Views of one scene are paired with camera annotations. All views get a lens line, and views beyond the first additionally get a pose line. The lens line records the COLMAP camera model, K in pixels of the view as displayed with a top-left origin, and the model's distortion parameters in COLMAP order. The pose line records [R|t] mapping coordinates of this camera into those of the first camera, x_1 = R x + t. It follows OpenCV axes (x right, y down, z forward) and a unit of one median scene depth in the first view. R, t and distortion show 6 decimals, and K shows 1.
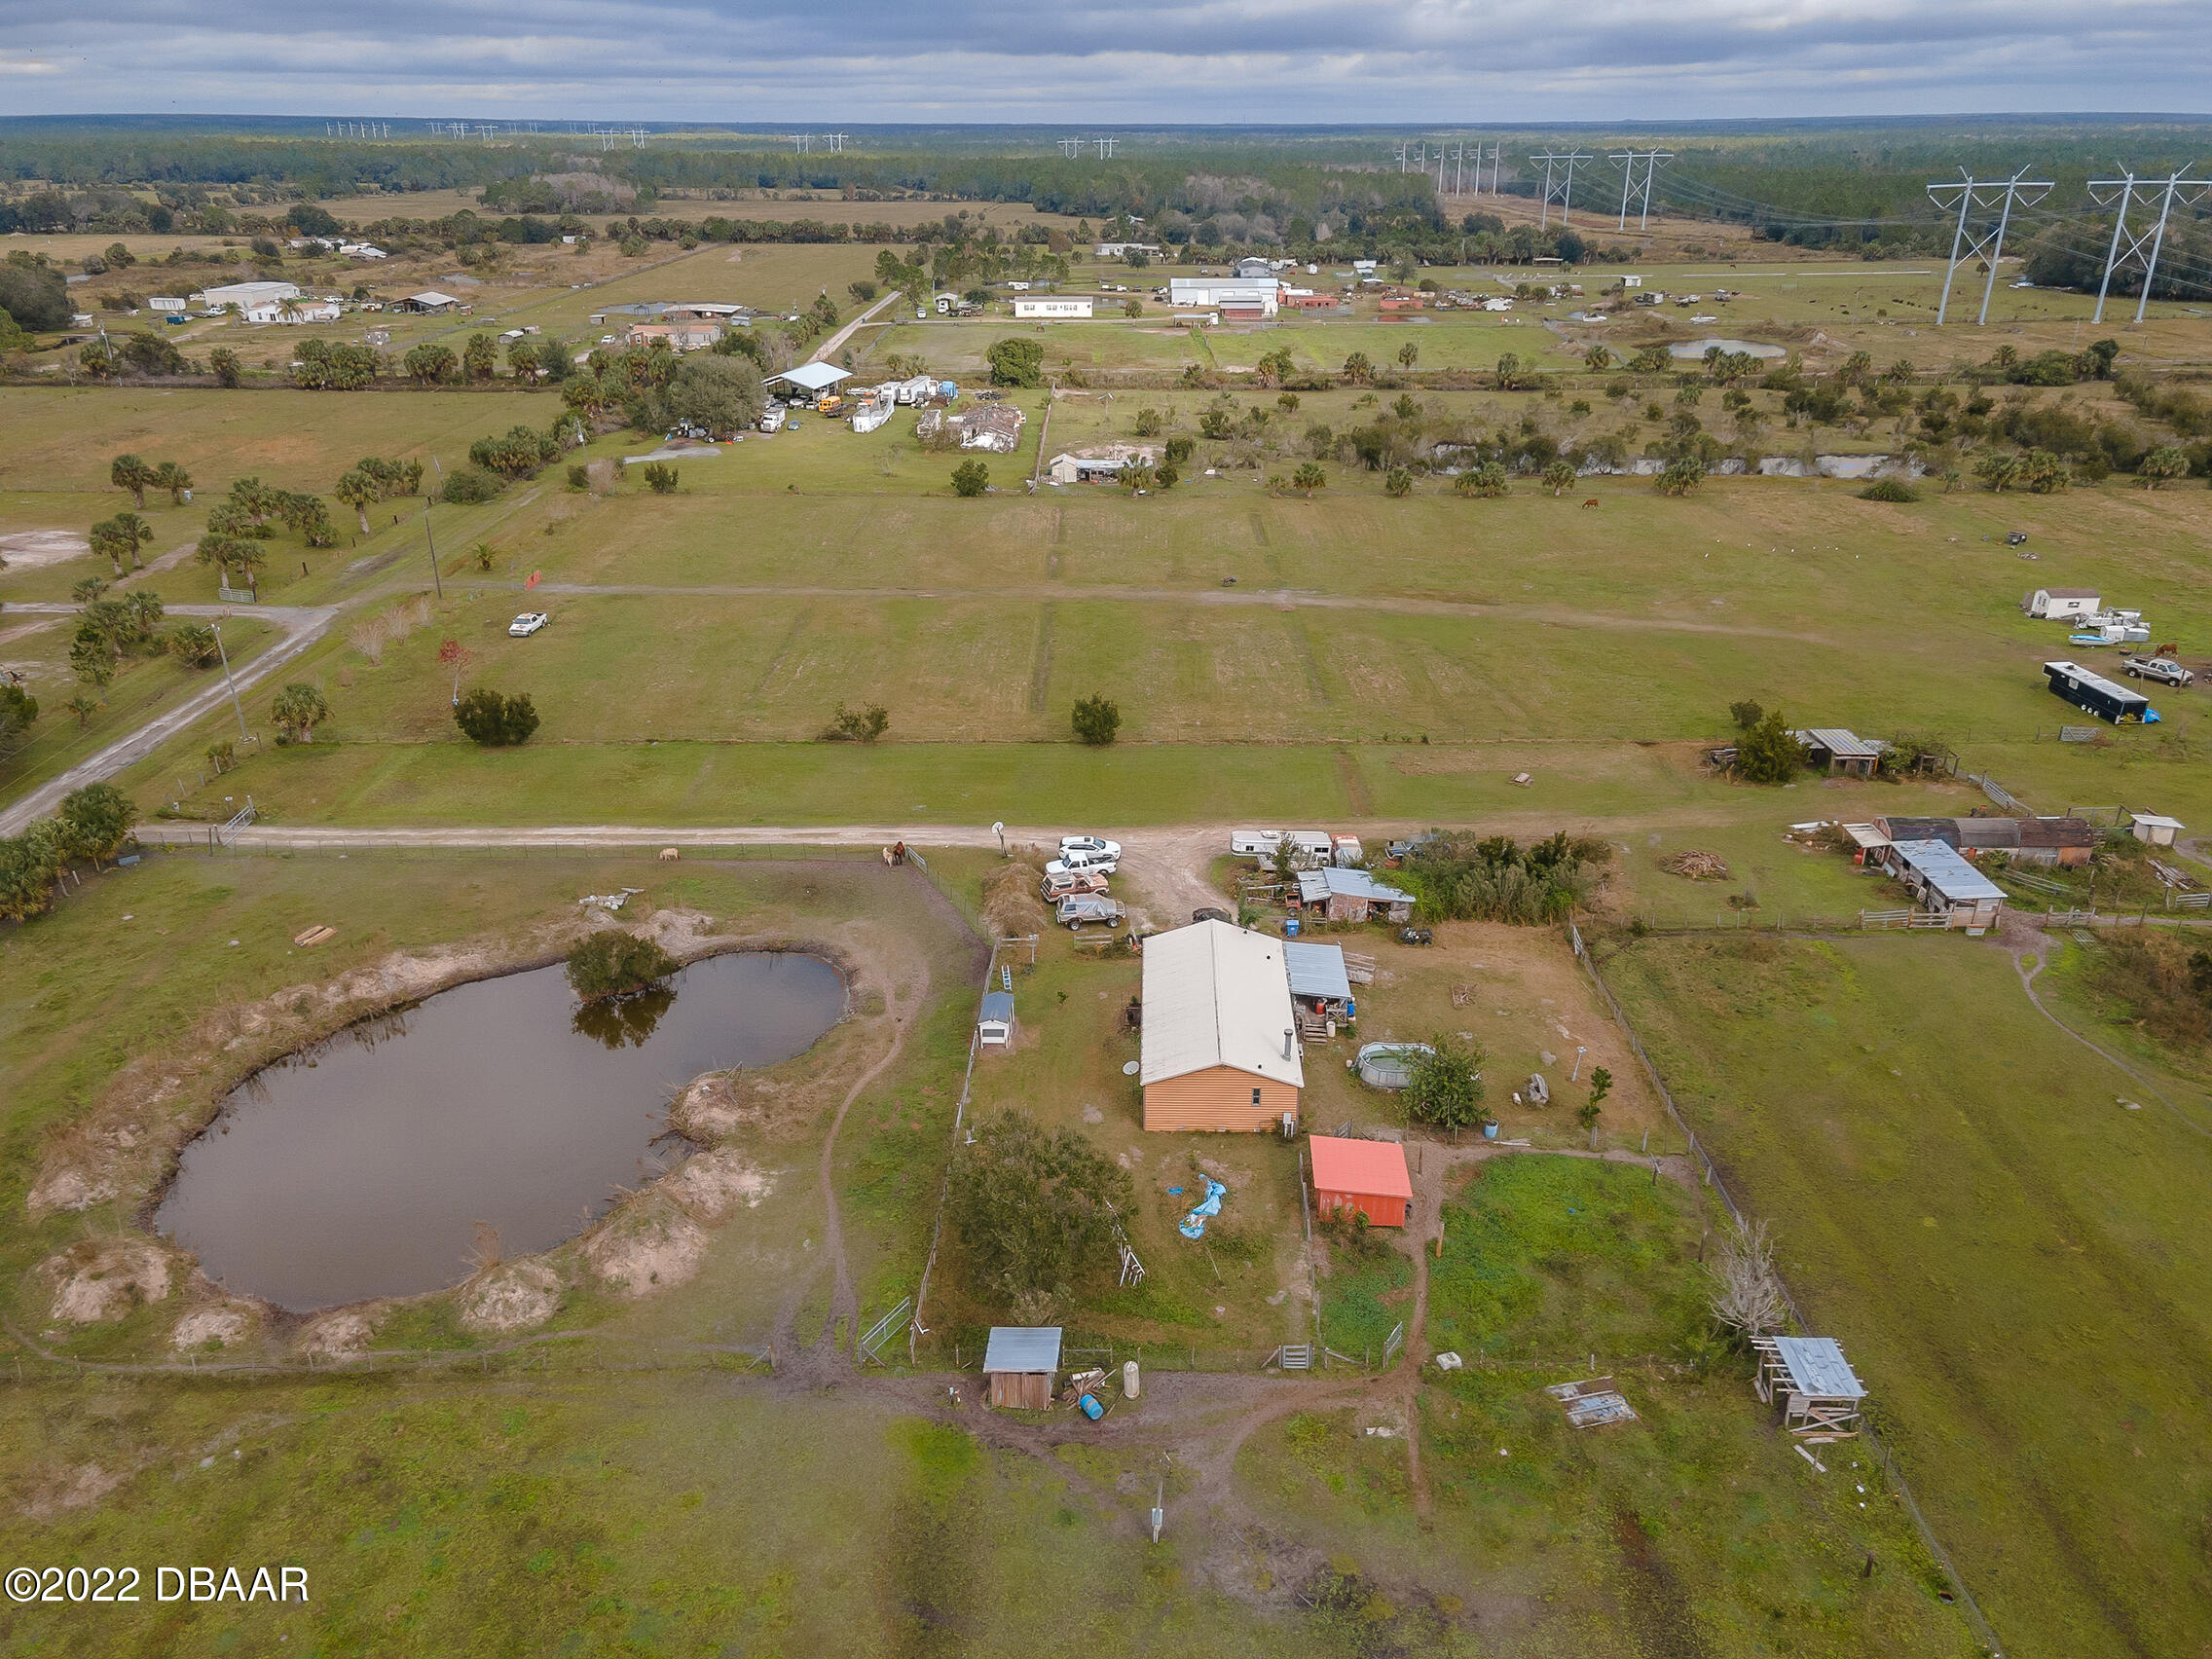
lens RADIAL K [[1564.2, 0, 1140.0], [0, 1564.2, 826.6], [0, 0, 1]] dist [0.049146, -0.002445]
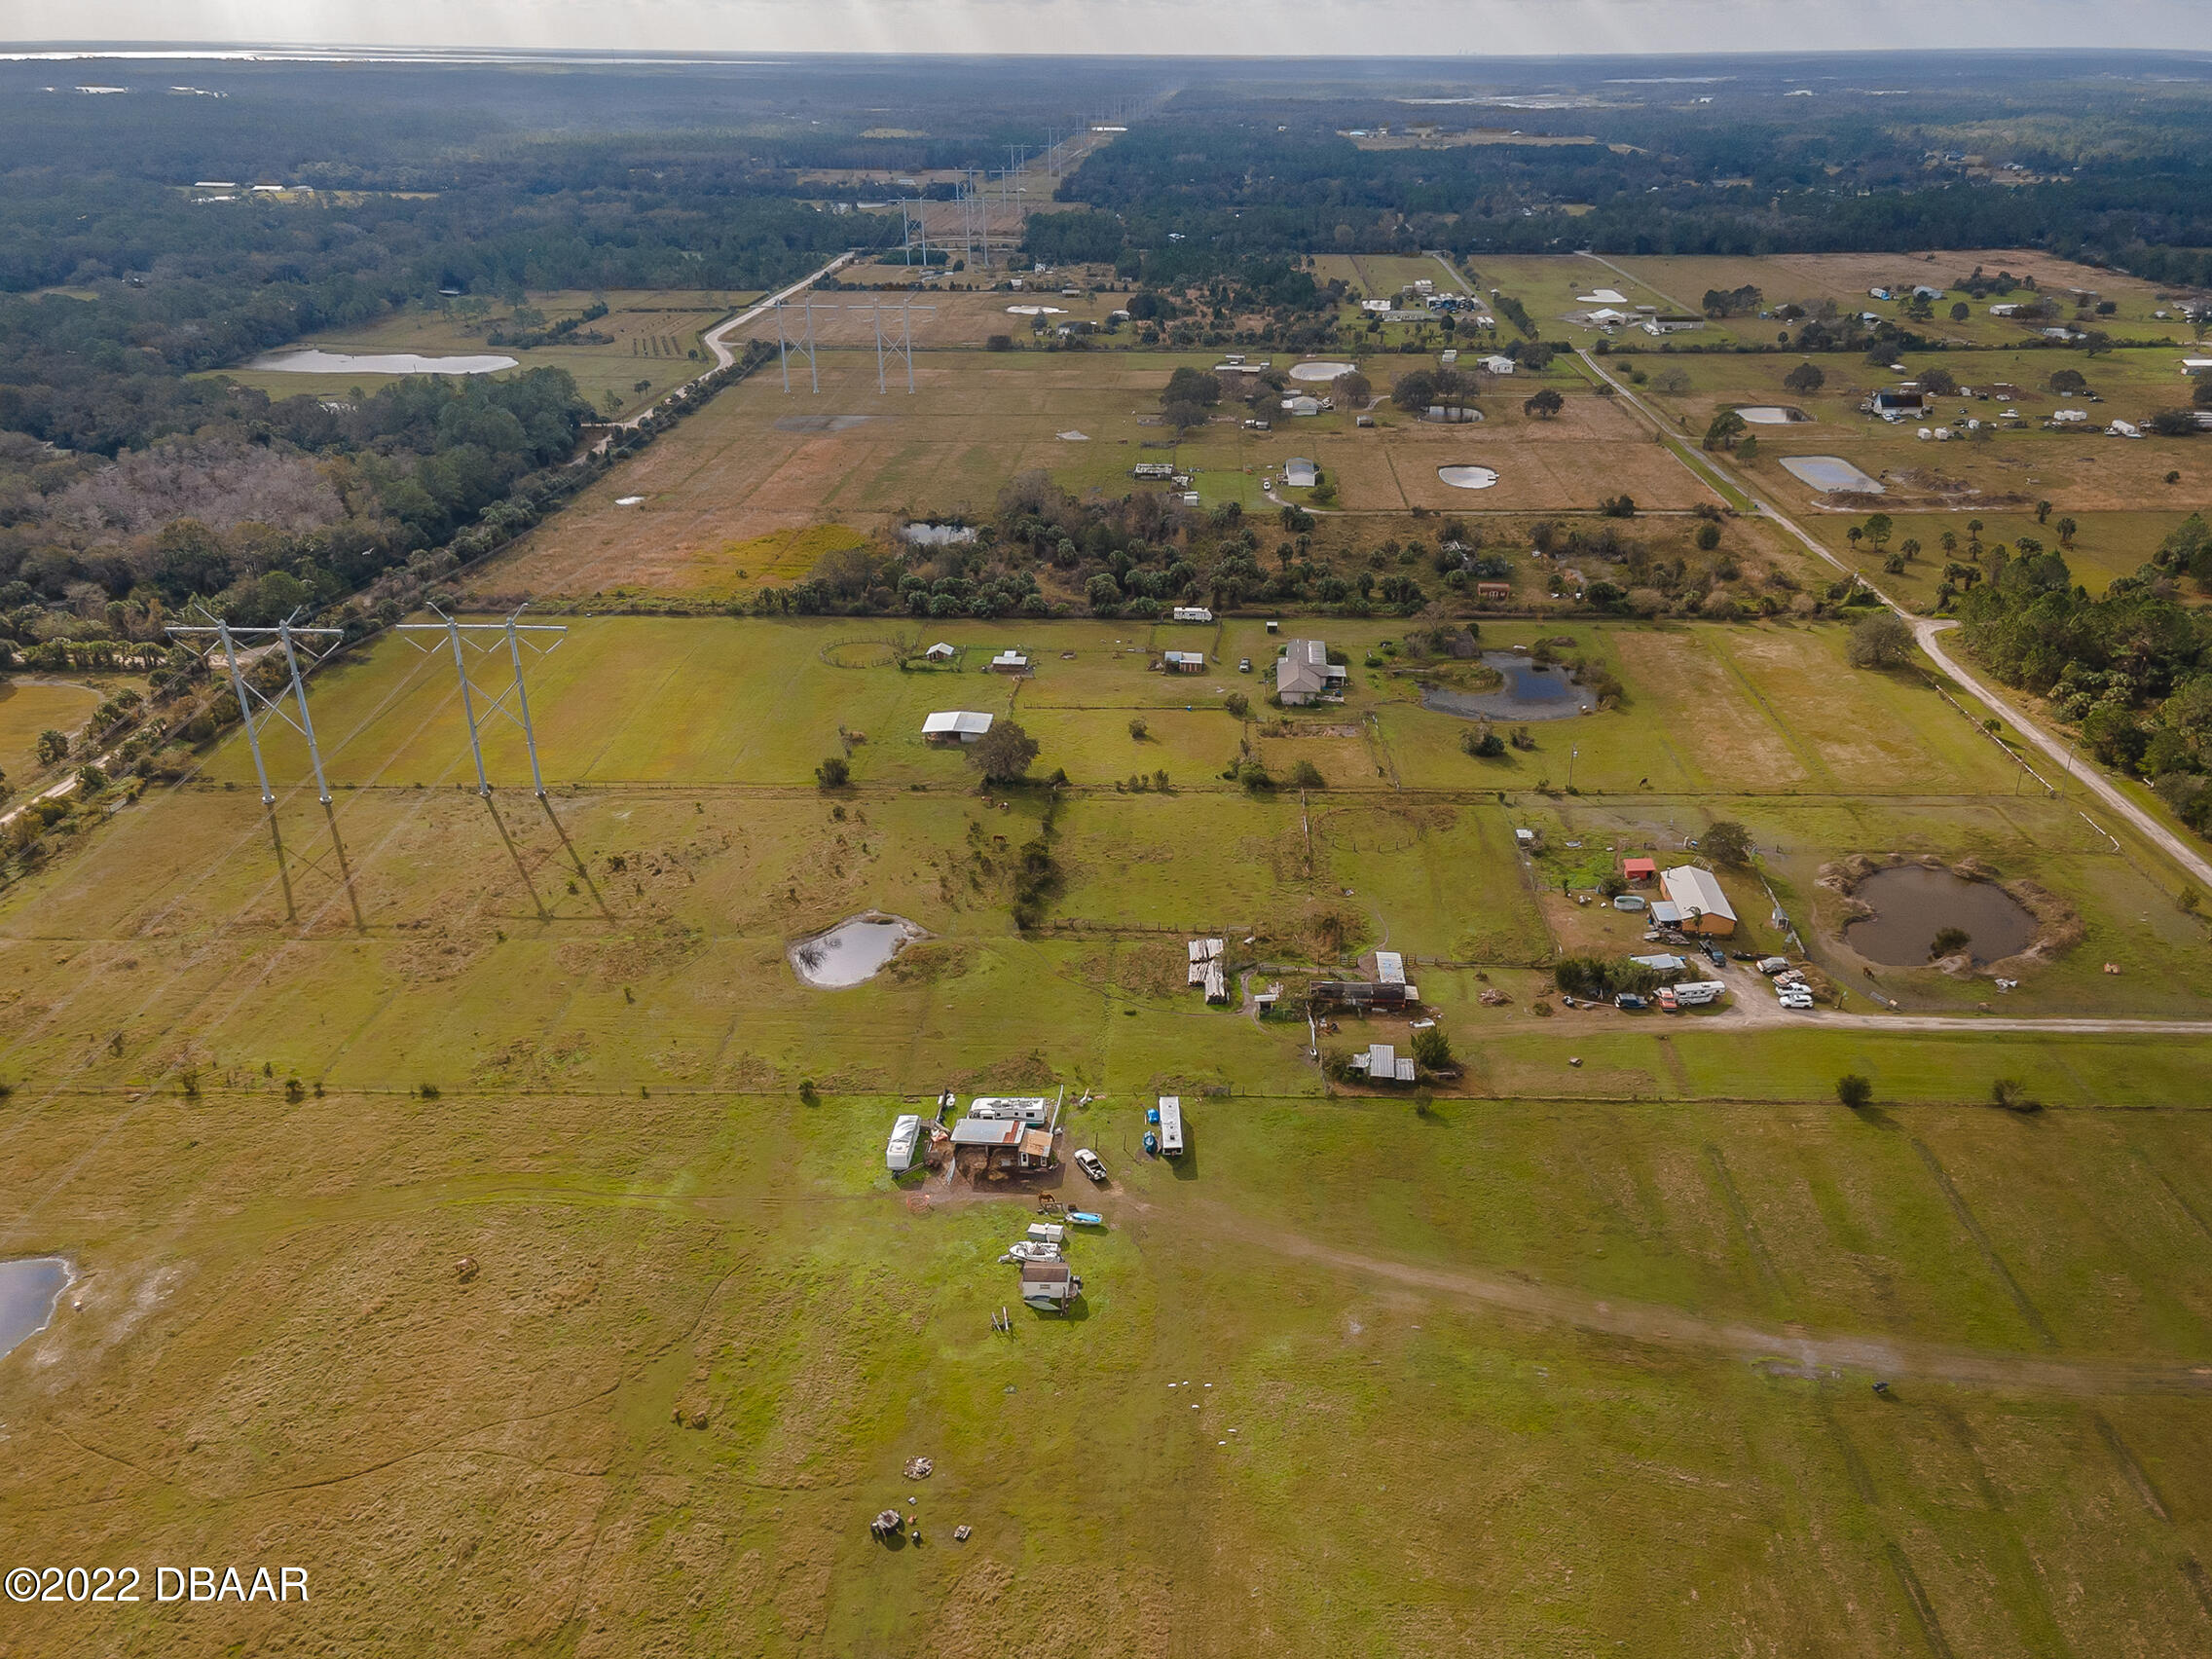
lens RADIAL K [[1628.4, 0, 1109.5], [0, 1628.4, 822.6], [0, 0, 1]] dist [0.046497, 0.002471]
pose [[-0.997217, -0.017305, 0.072512, 0.601988], [0.044807, 0.638248, 0.768526, -1.547556], [-0.059580, 0.769636, -0.635697, 1.891905]]
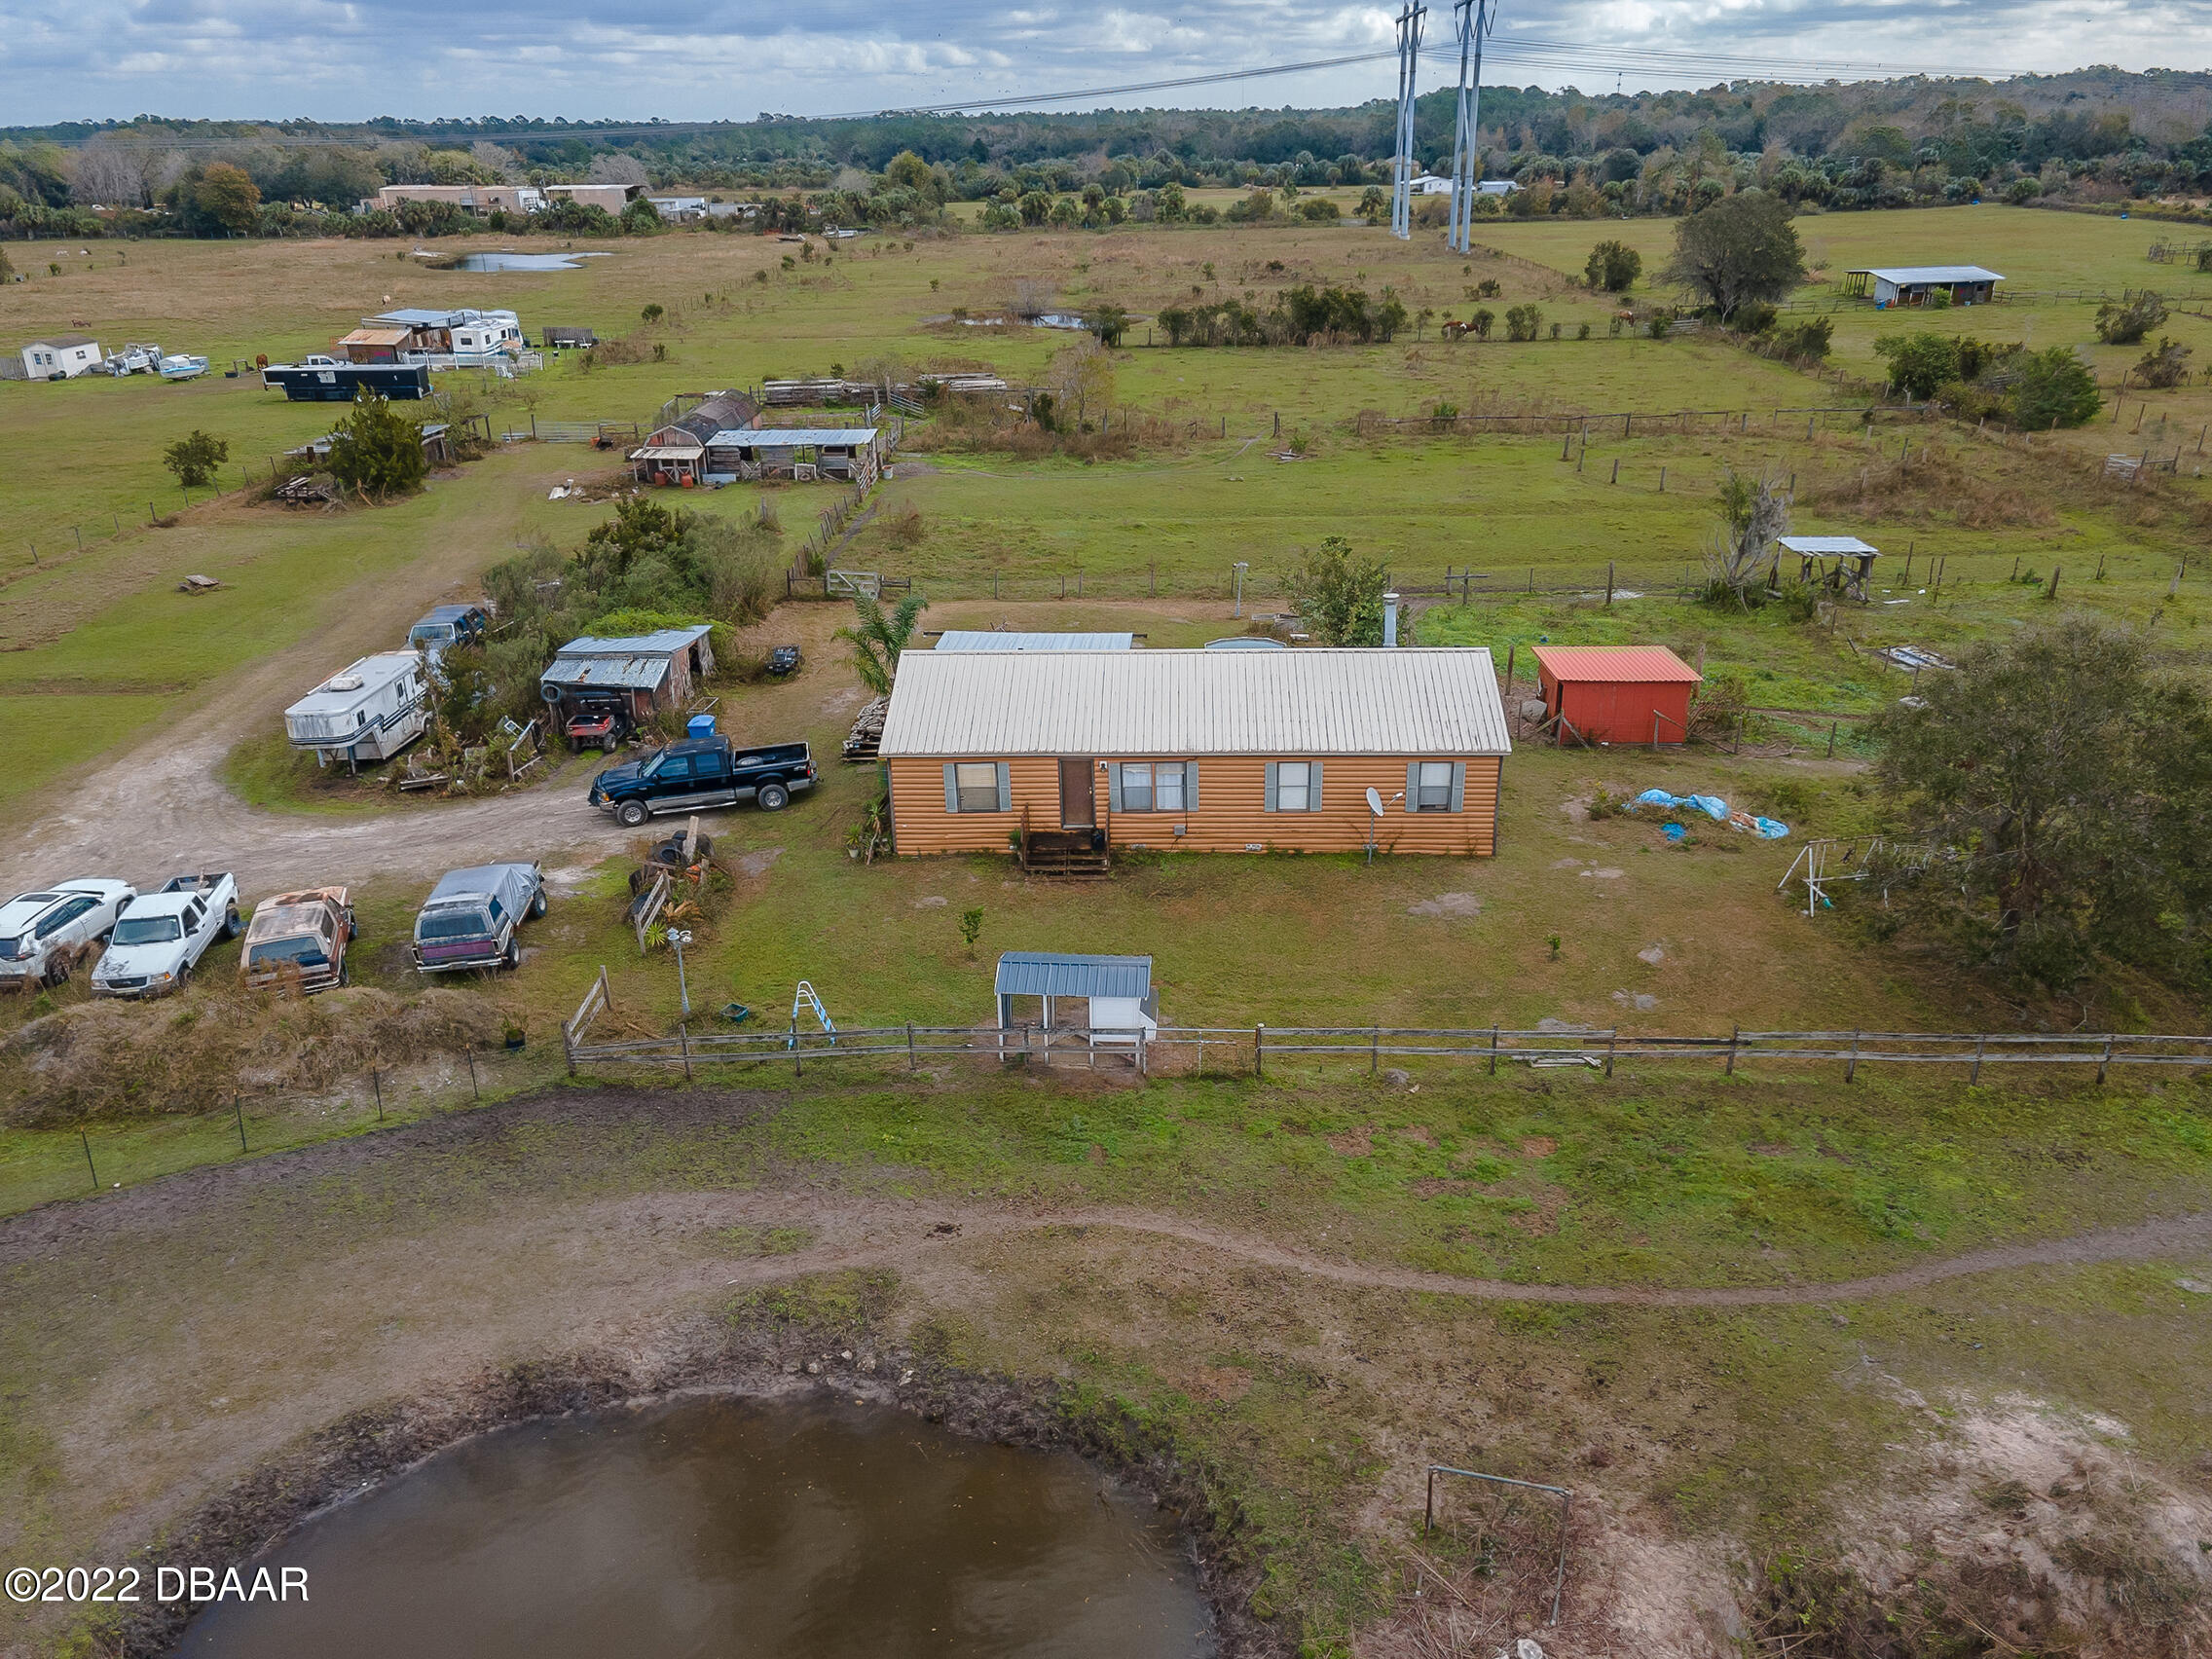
lens RADIAL K [[1628.4, 0, 1109.5], [0, 1628.4, 822.6], [0, 0, 1]] dist [0.046497, 0.002471]
pose [[0.033287, -0.397452, 0.917019, -0.282473], [0.422365, 0.837165, 0.347510, -0.025066], [-0.905815, 0.375749, 0.195736, 0.608094]]
